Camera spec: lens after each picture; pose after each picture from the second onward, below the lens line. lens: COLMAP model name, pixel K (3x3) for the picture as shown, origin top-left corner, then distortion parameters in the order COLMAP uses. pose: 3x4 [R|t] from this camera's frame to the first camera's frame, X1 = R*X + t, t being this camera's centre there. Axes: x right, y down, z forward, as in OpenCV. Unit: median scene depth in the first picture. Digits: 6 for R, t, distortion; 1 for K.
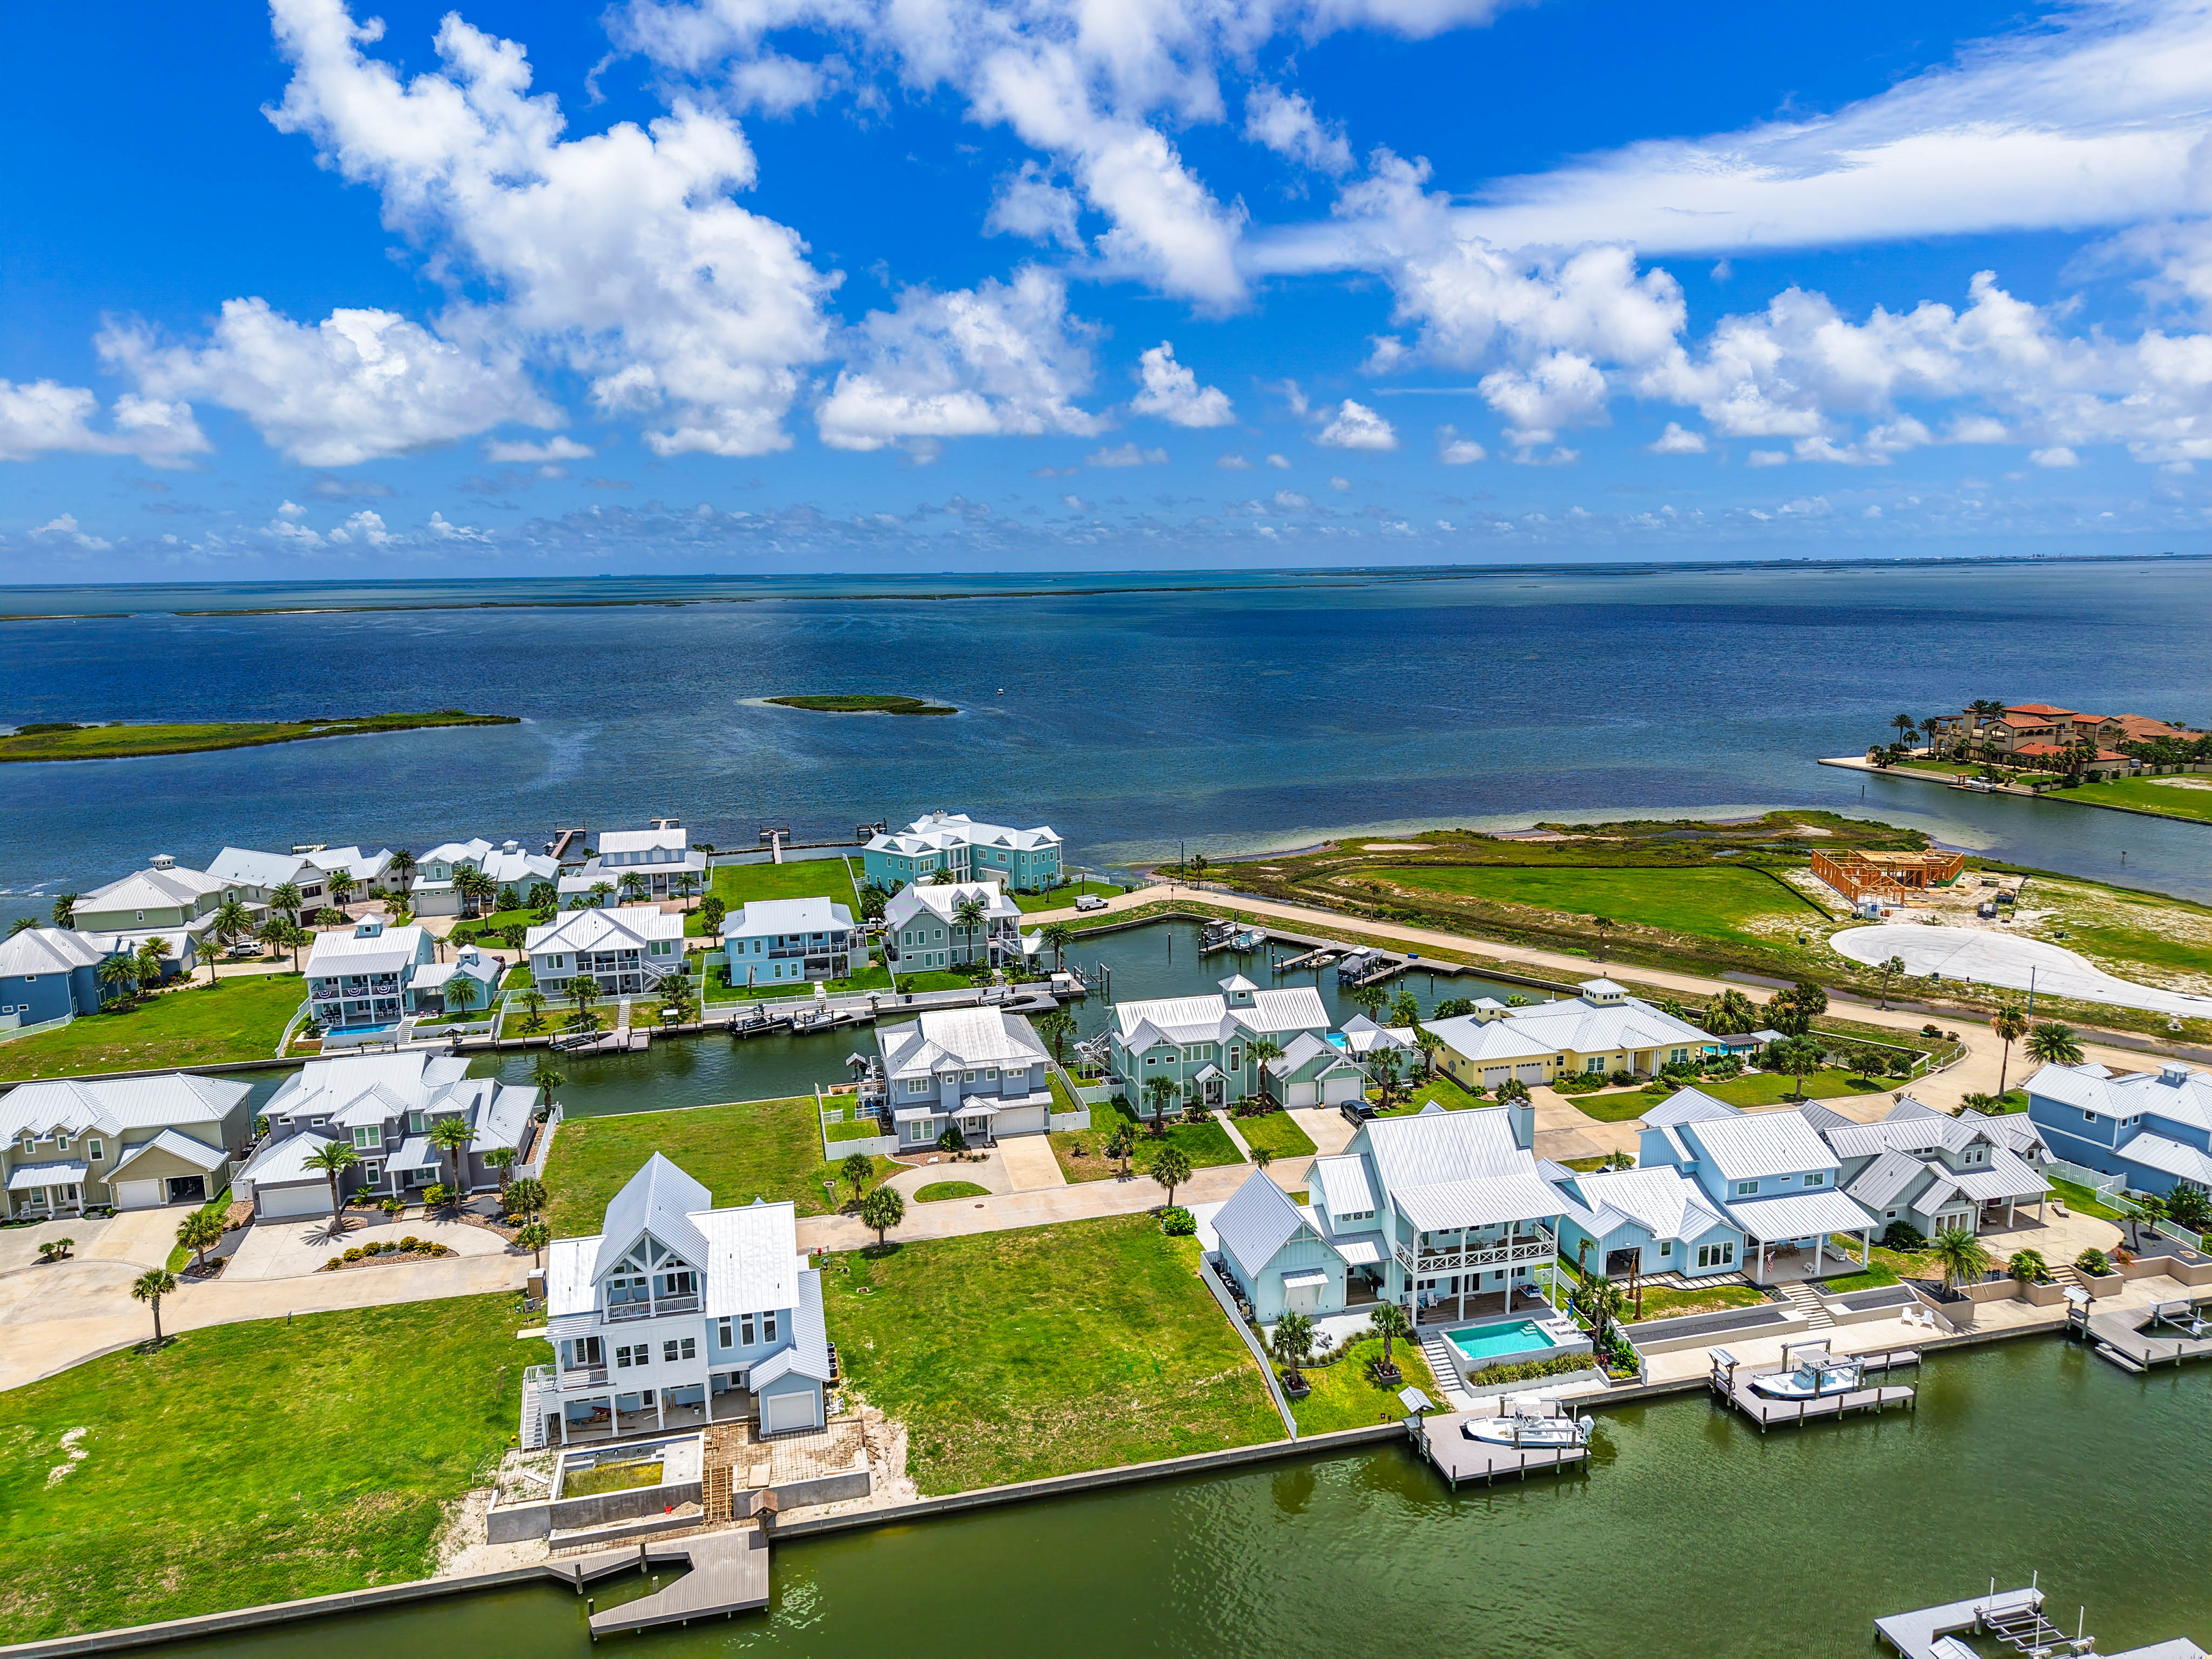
lens RADIAL K [[1479.9, 0, 1105.3], [0, 1479.9, 833.9], [0, 0, 1]] dist [0.023449, -0.019434]
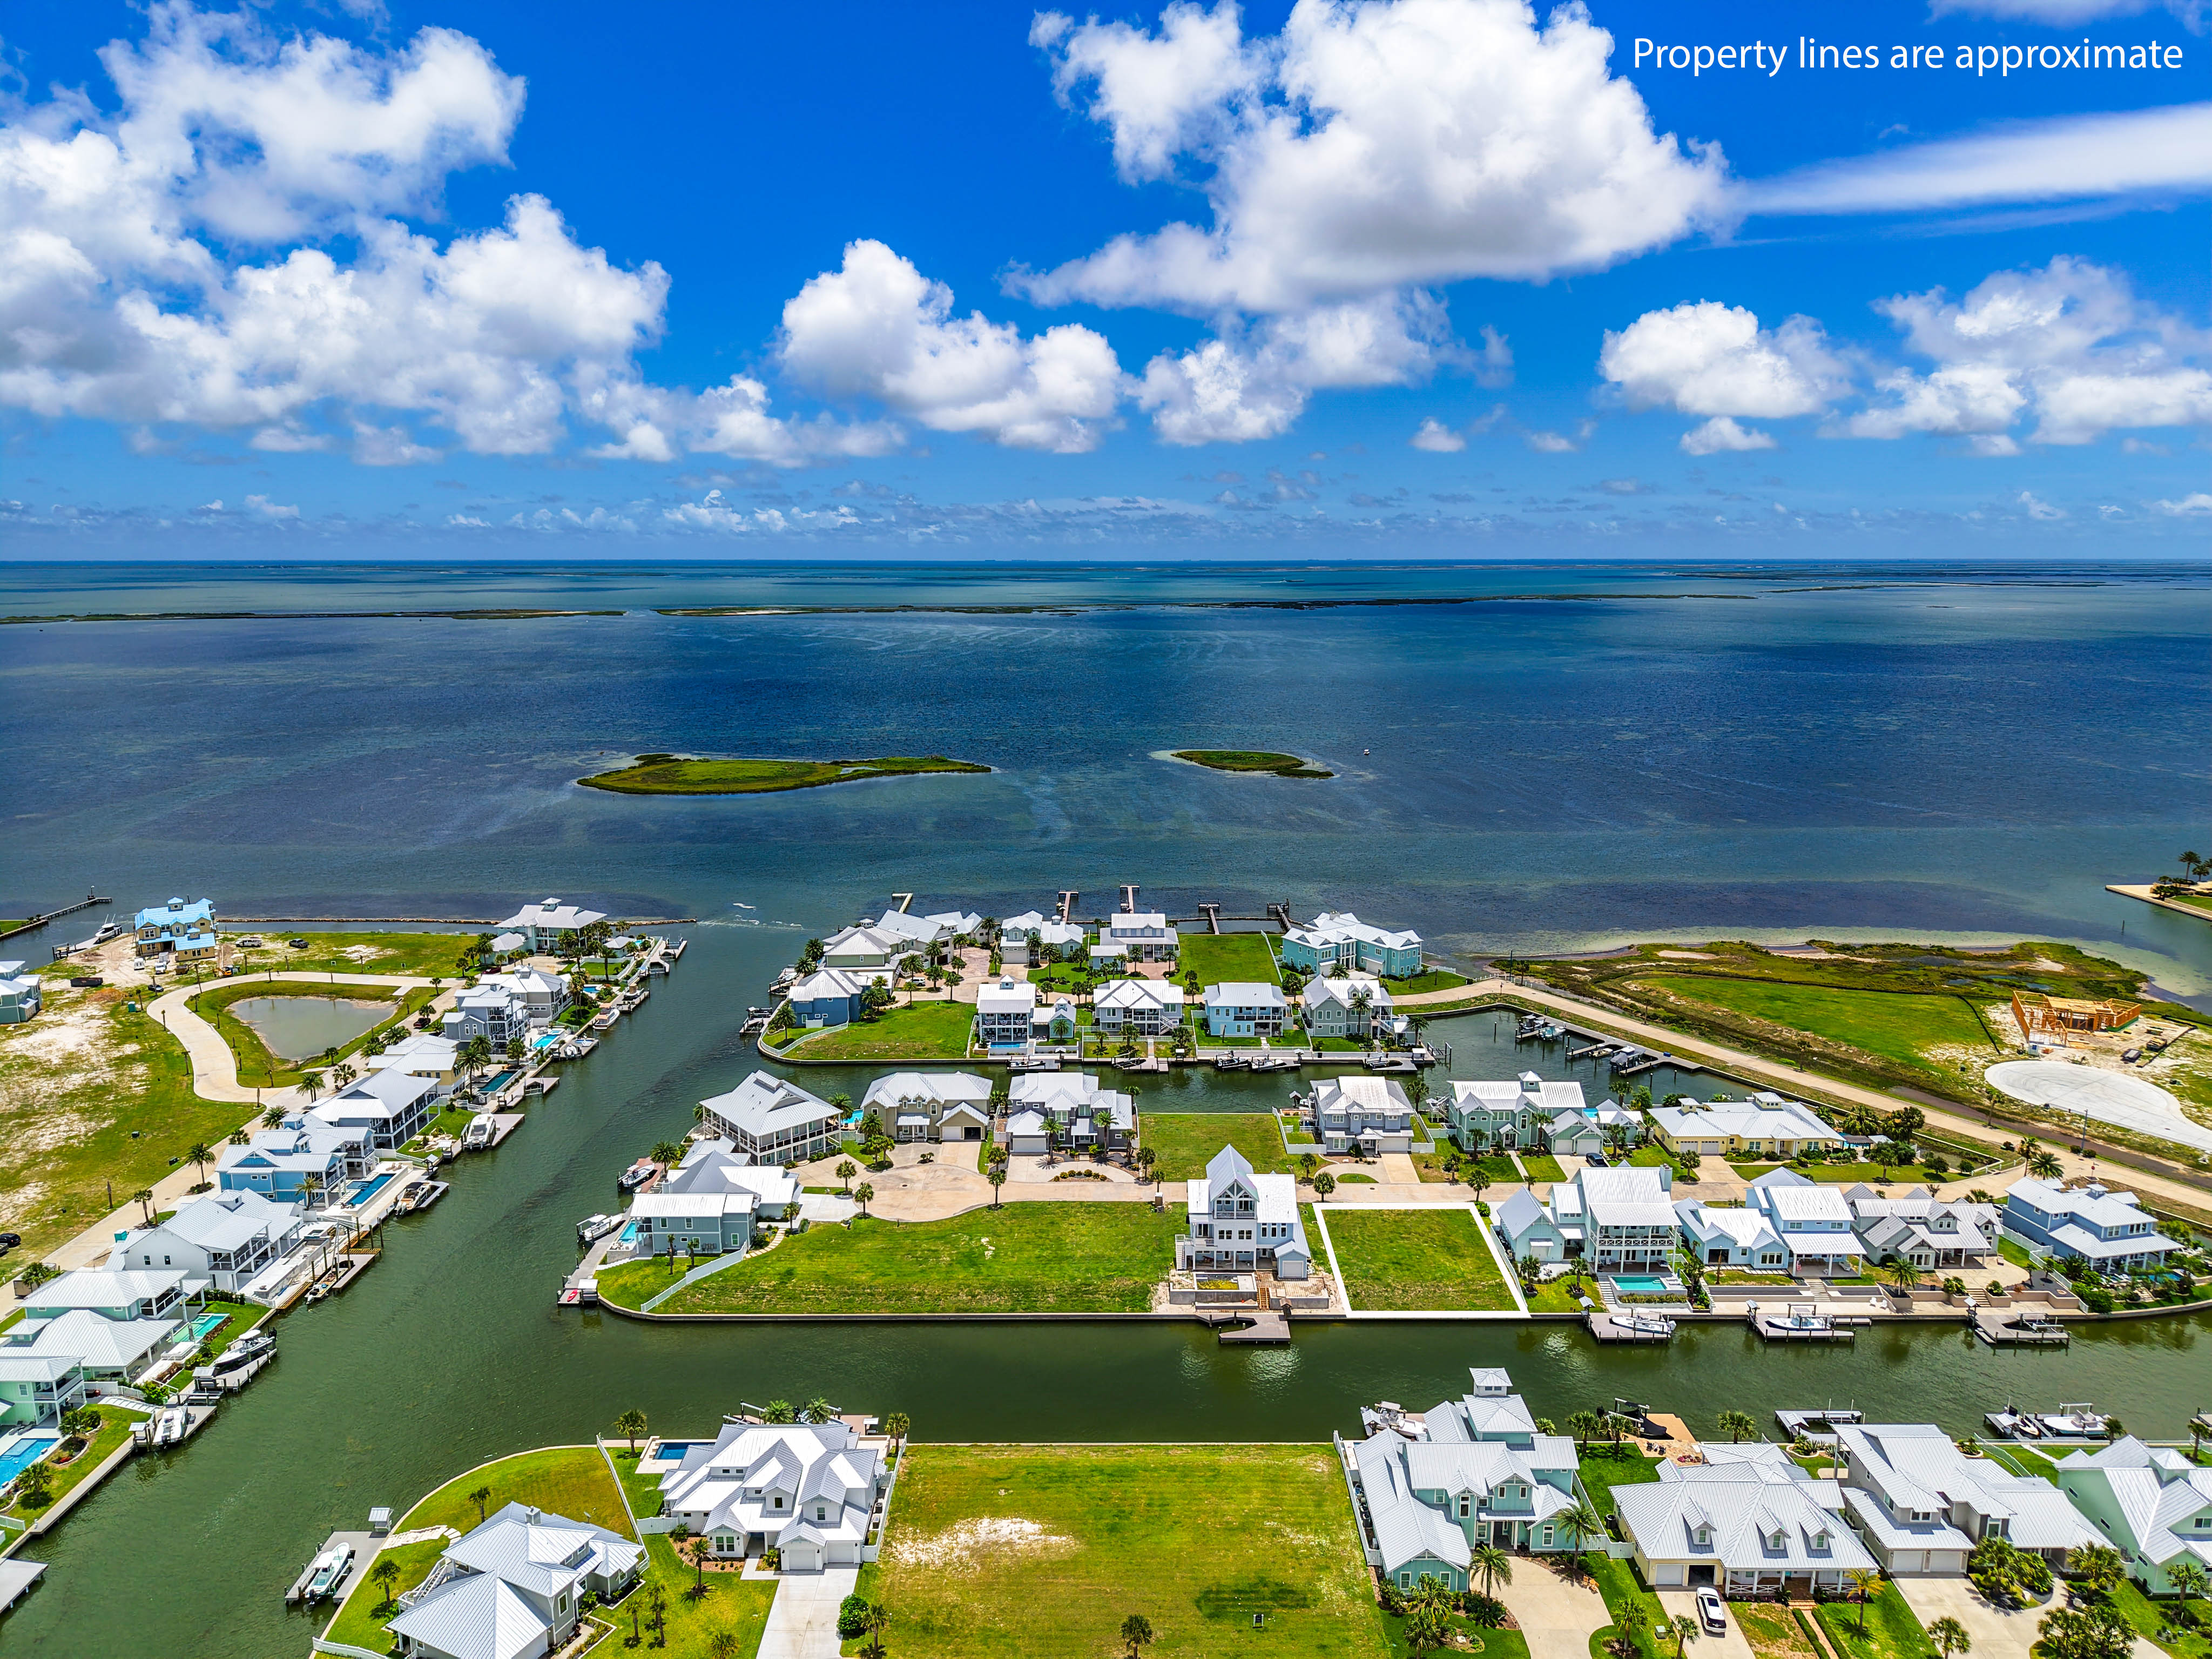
lens RADIAL K [[1479.9, 0, 1112.4], [0, 1479.9, 824.7], [0, 0, 1]] dist [0.023449, -0.019434]
pose [[0.971870, 0.057217, -0.228462, -0.002438], [-0.056376, 0.998357, 0.010210, -0.226987], [0.228670, 0.002957, 0.973499, -0.980873]]
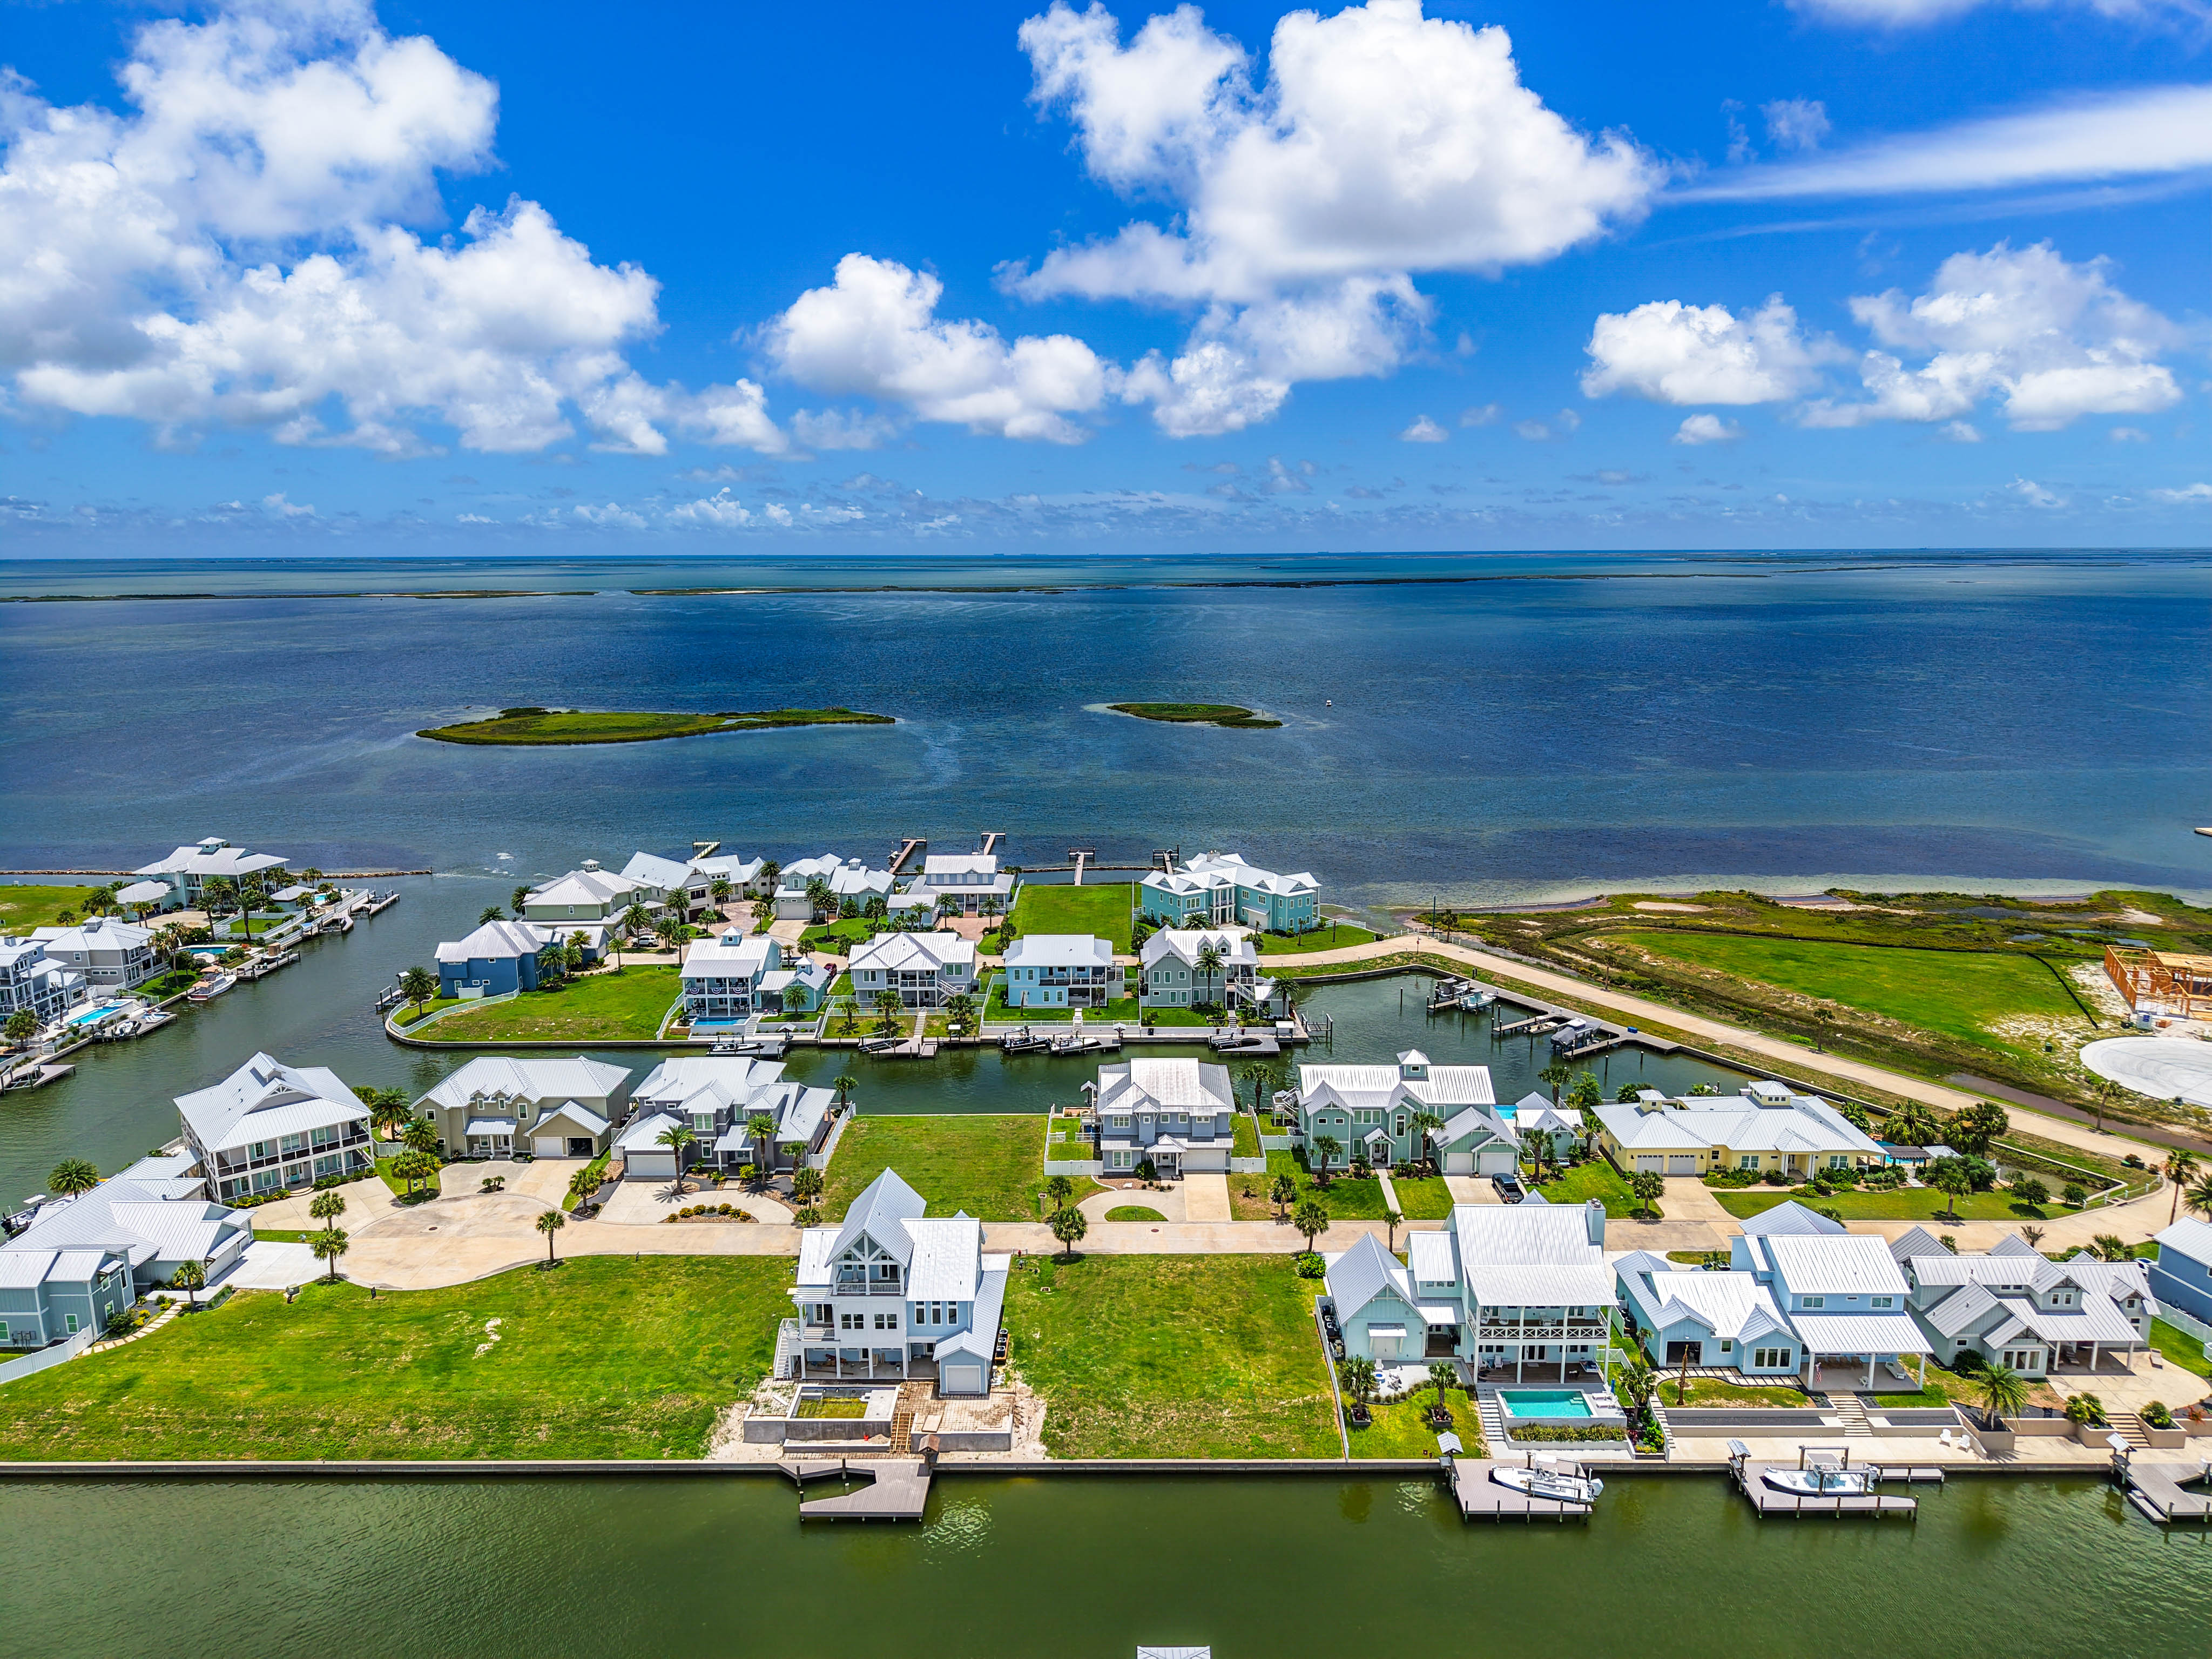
lens RADIAL K [[1479.9, 0, 1107.4], [0, 1479.9, 814.0], [0, 0, 1]] dist [0.023449, -0.019434]
pose [[0.969374, 0.052522, -0.239907, 0.163254], [-0.052342, 0.998604, 0.007127, -0.104456], [0.239946, 0.005648, 0.970770, -0.206410]]
